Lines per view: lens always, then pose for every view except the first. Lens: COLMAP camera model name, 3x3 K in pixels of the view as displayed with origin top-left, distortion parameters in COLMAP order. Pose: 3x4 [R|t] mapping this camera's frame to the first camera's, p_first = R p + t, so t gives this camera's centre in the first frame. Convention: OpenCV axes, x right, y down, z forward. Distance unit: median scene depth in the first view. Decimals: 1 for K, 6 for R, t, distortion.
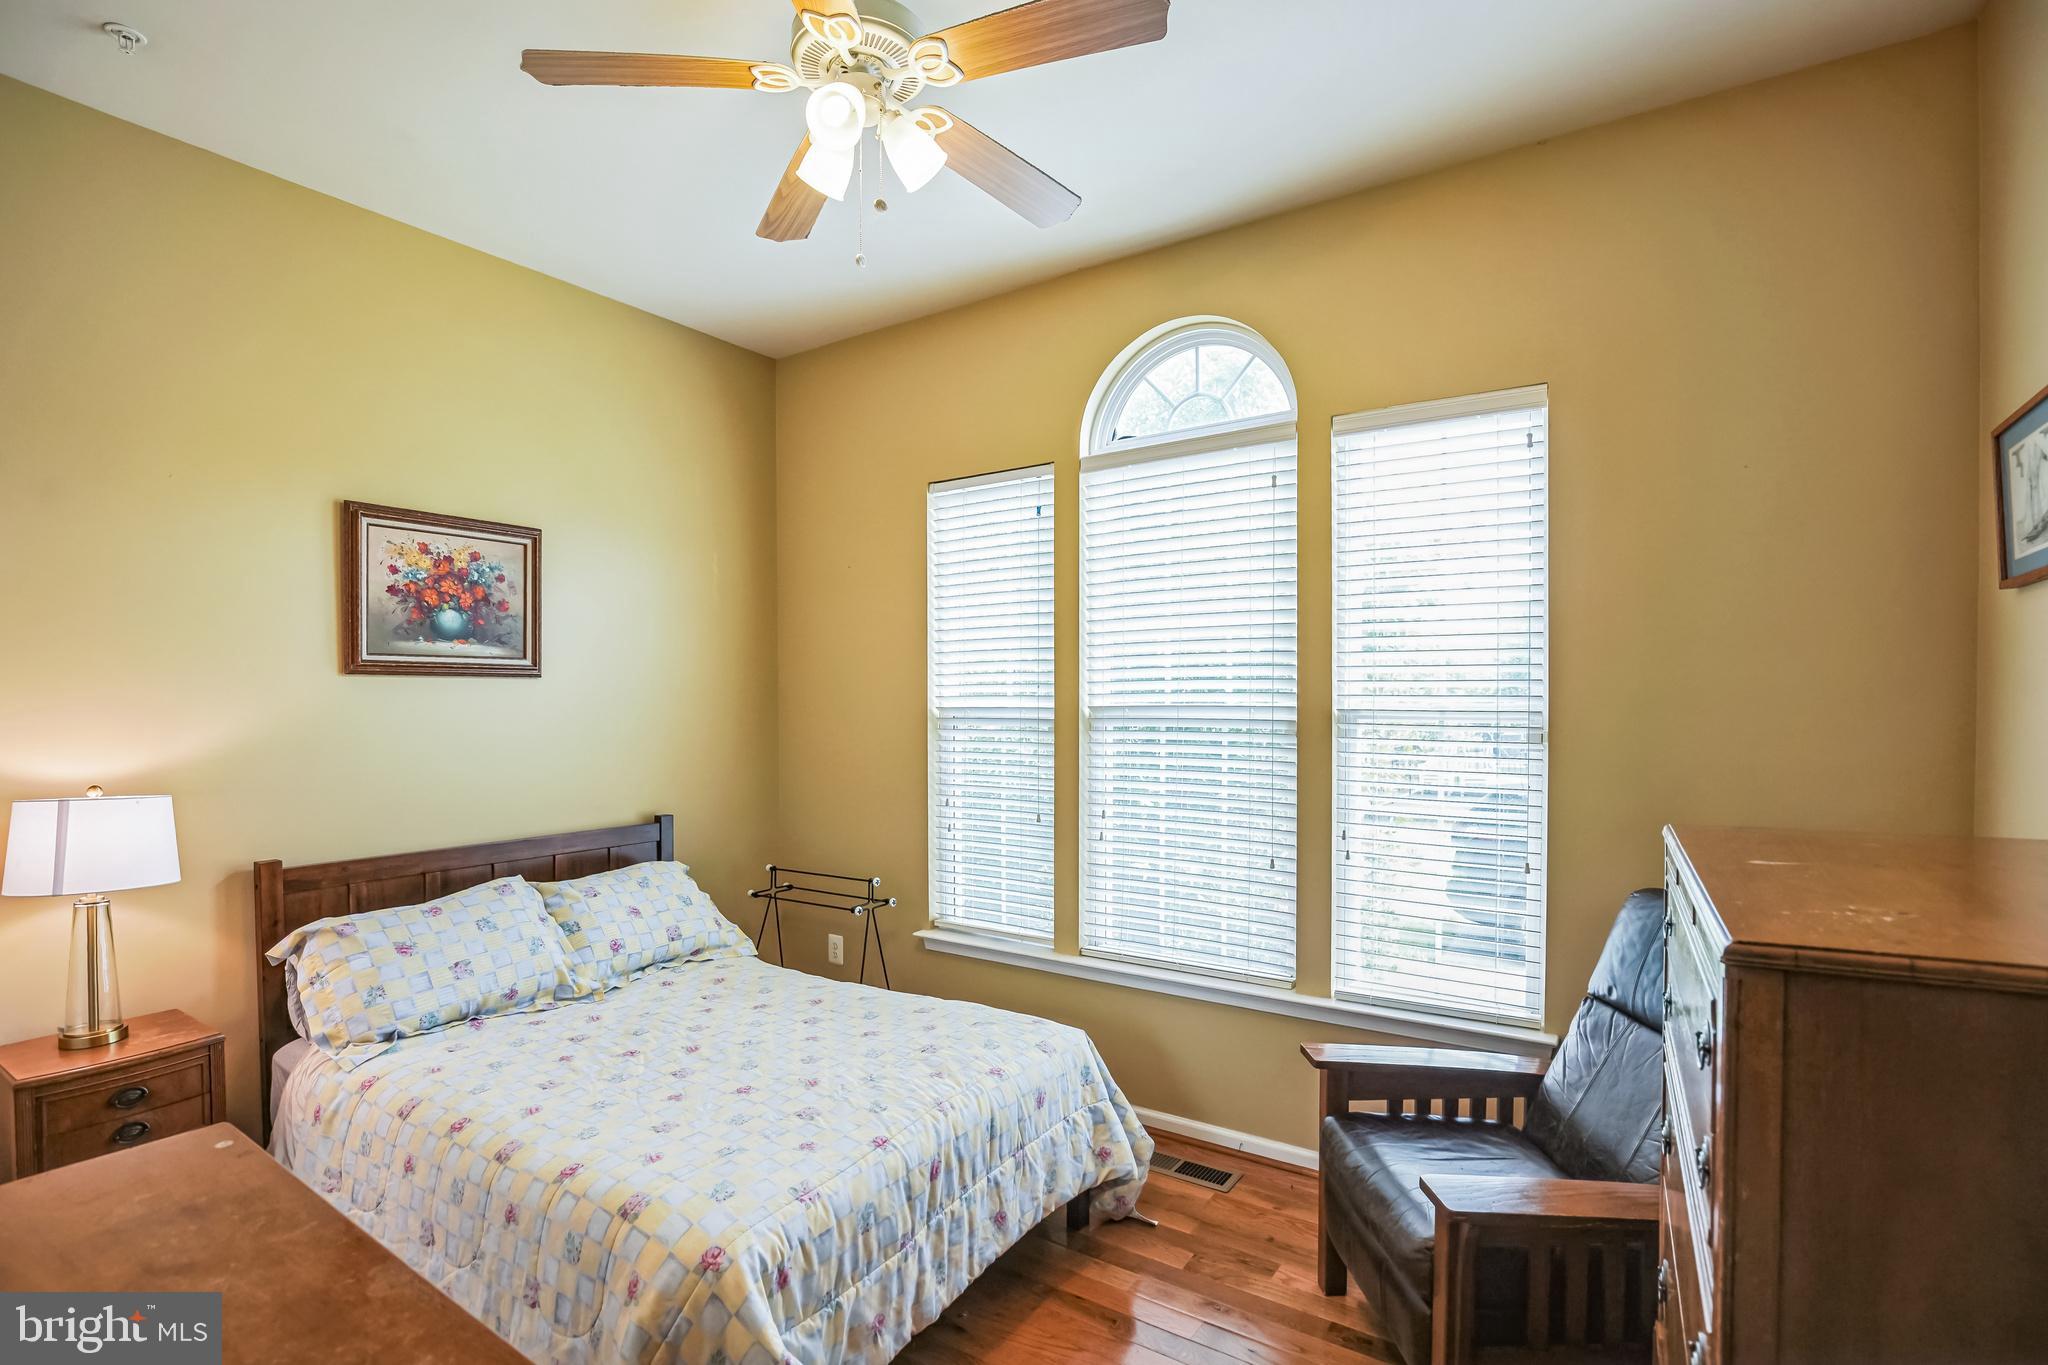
lens RADIAL K [[942.3, 0, 1024.9], [0, 942.3, 699.5], [0, 0, 1]] dist [-0.014610, 0.001533]
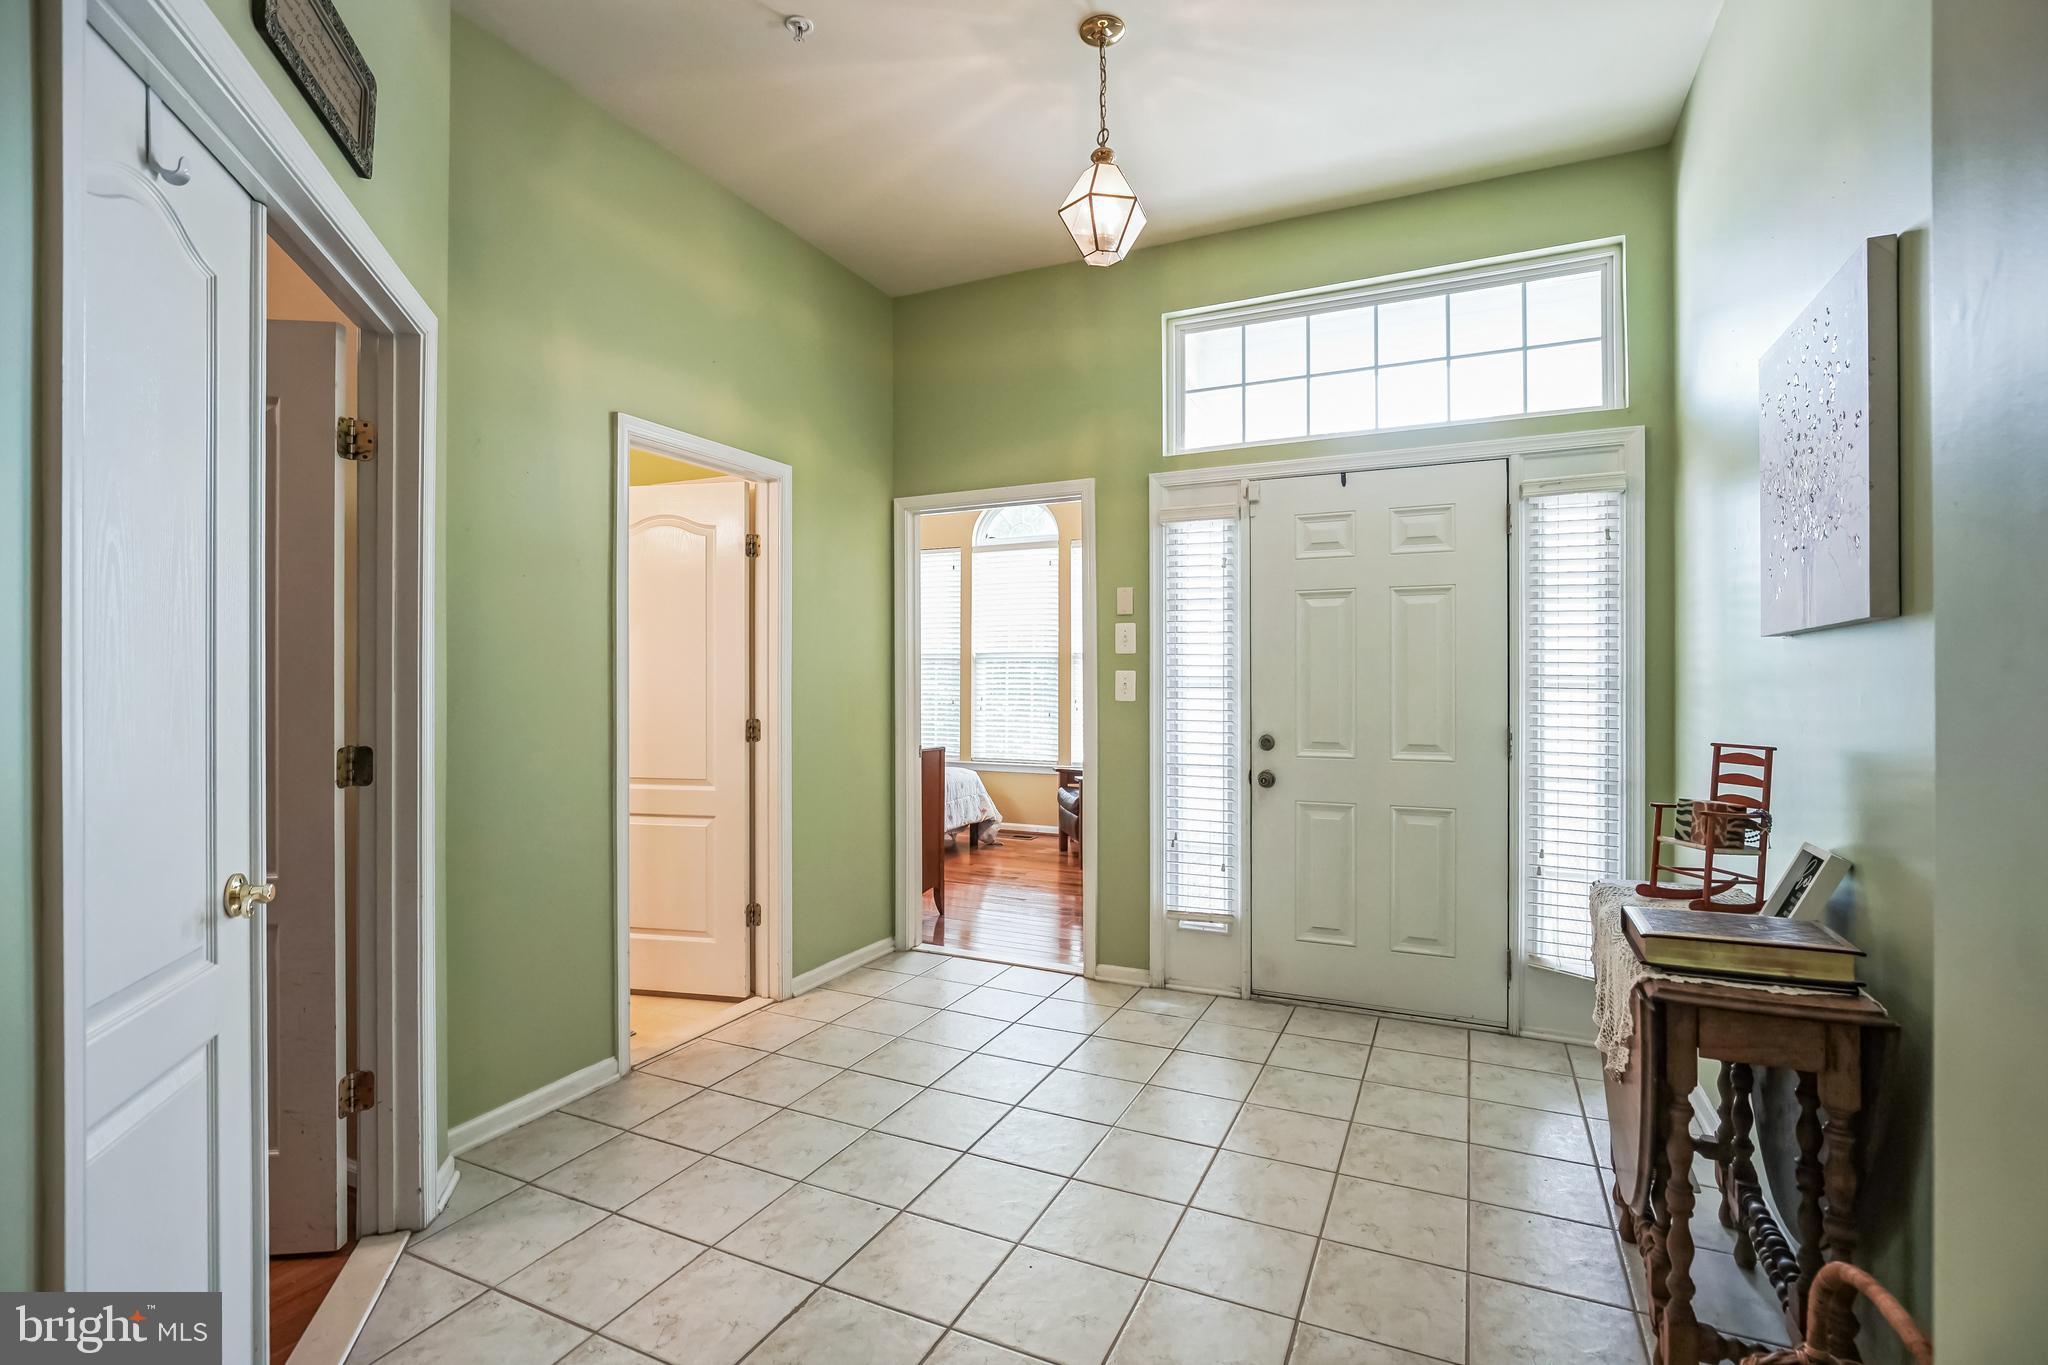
lens RADIAL K [[942.3, 0, 1030.9], [0, 942.3, 669.2], [0, 0, 1]] dist [-0.014610, 0.001533]
pose [[0.989392, -0.002705, 0.145246, -0.135029], [-0.000416, 0.999770, 0.021458, -0.002334], [-0.145271, -0.021290, 0.989163, -1.315422]]
